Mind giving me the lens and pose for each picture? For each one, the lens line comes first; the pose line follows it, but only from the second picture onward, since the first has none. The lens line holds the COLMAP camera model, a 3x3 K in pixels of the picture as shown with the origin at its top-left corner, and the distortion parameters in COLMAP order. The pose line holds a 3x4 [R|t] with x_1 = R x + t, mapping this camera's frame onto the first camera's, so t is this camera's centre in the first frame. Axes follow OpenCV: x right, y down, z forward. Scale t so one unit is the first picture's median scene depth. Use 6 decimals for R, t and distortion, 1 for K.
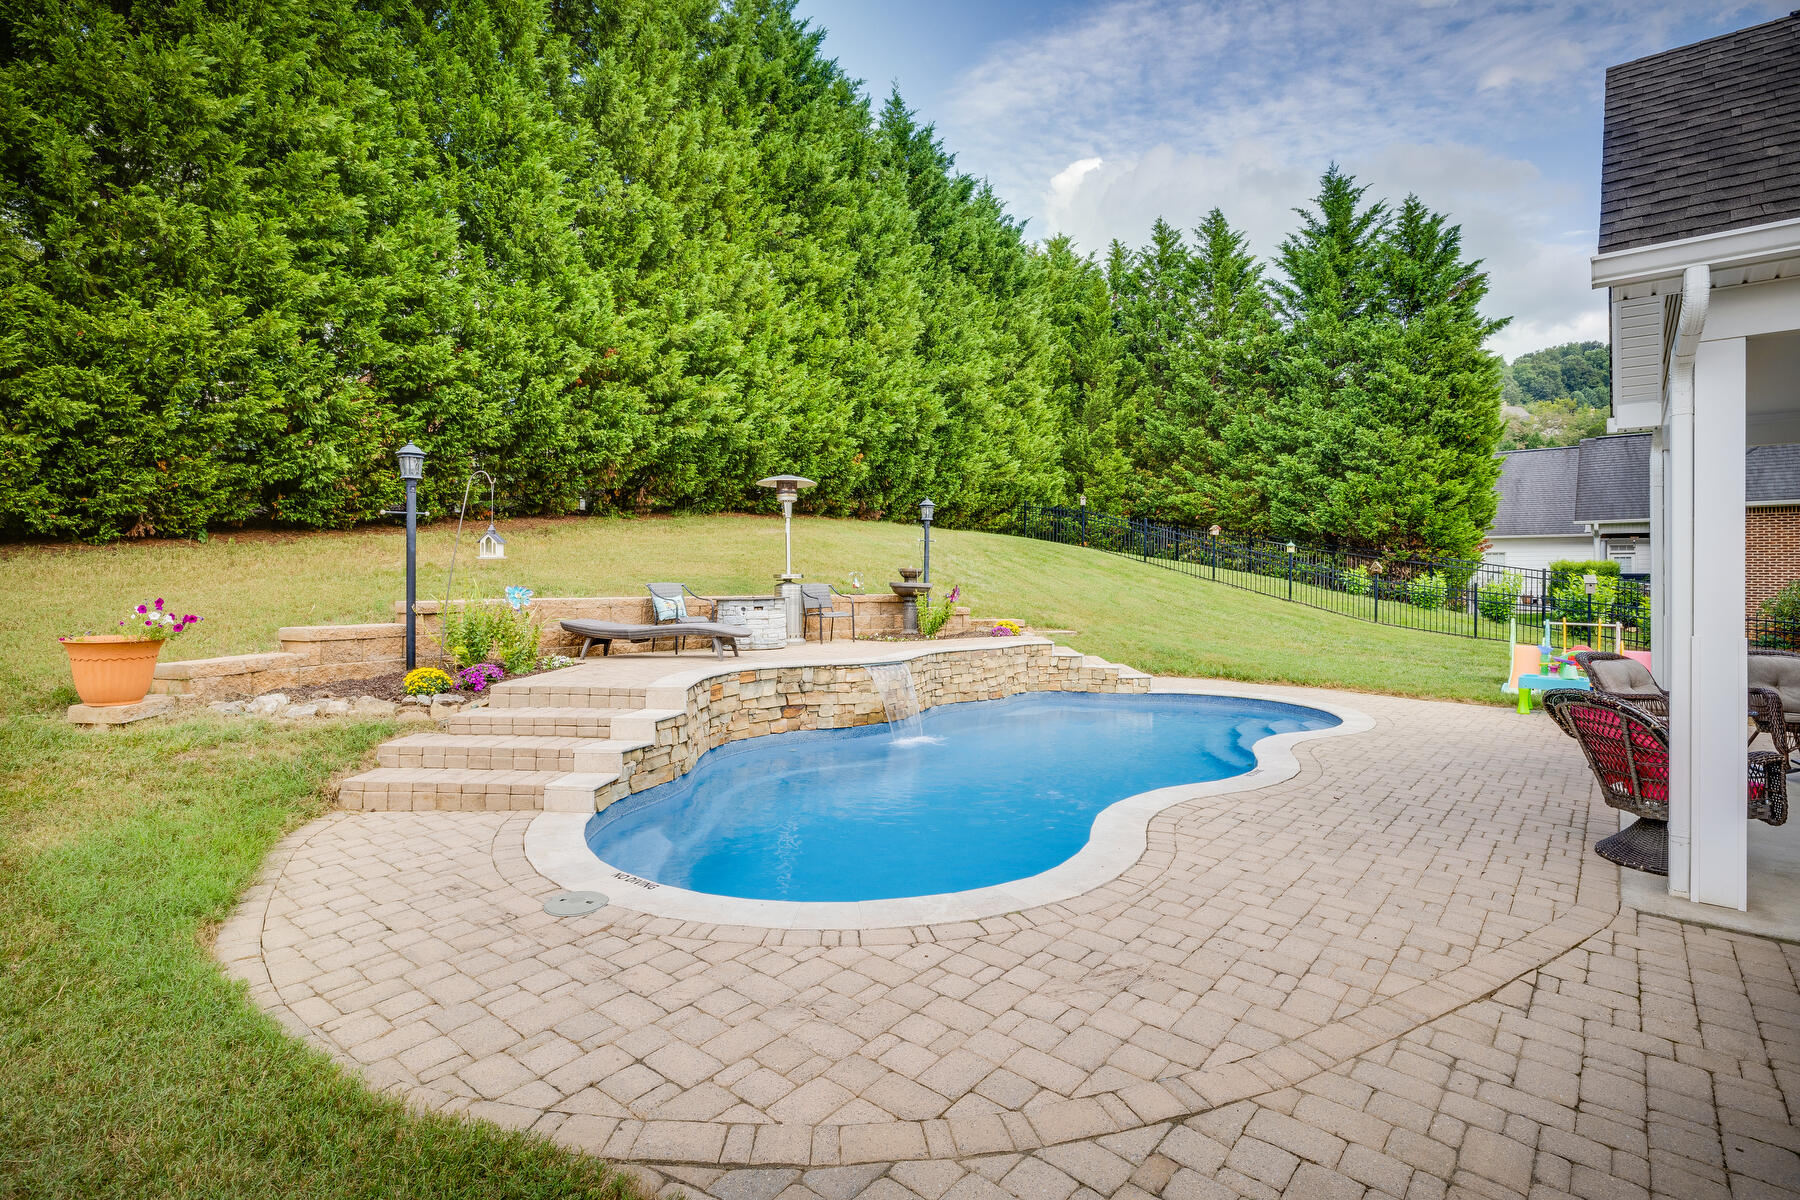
lens RADIAL K [[827.2, 0, 898.0], [0, 827.2, 571.1], [0, 0, 1]] dist [-0.002884, 0.000521]
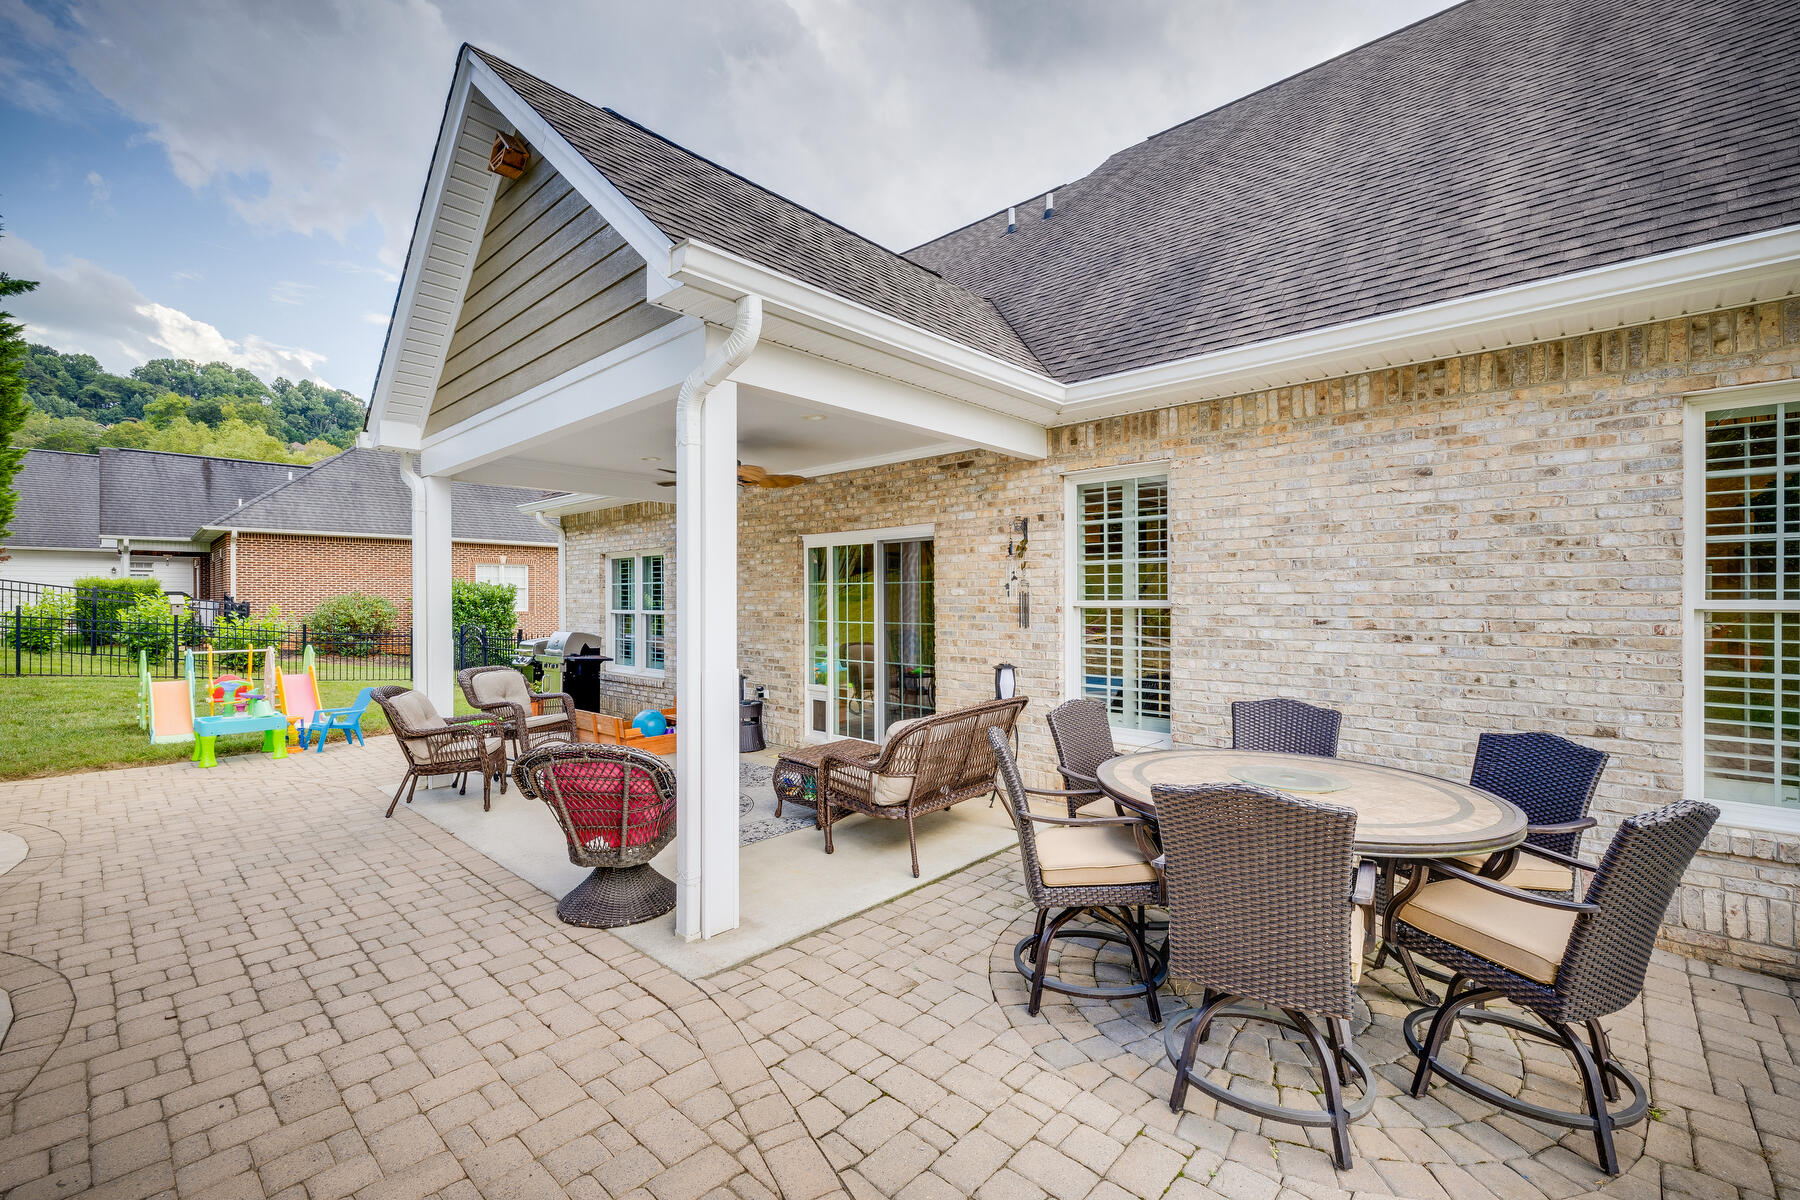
lens RADIAL K [[783.7, 0, 900.0], [0, 783.7, 600.0], [0, 0, 1]] dist [-0.000391, 0.000092]
pose [[0.061146, -0.013312, 0.998040, 0.026924], [-0.001798, 0.999908, 0.013447, -0.006538], [-0.998127, -0.002617, 0.061117, 0.323913]]
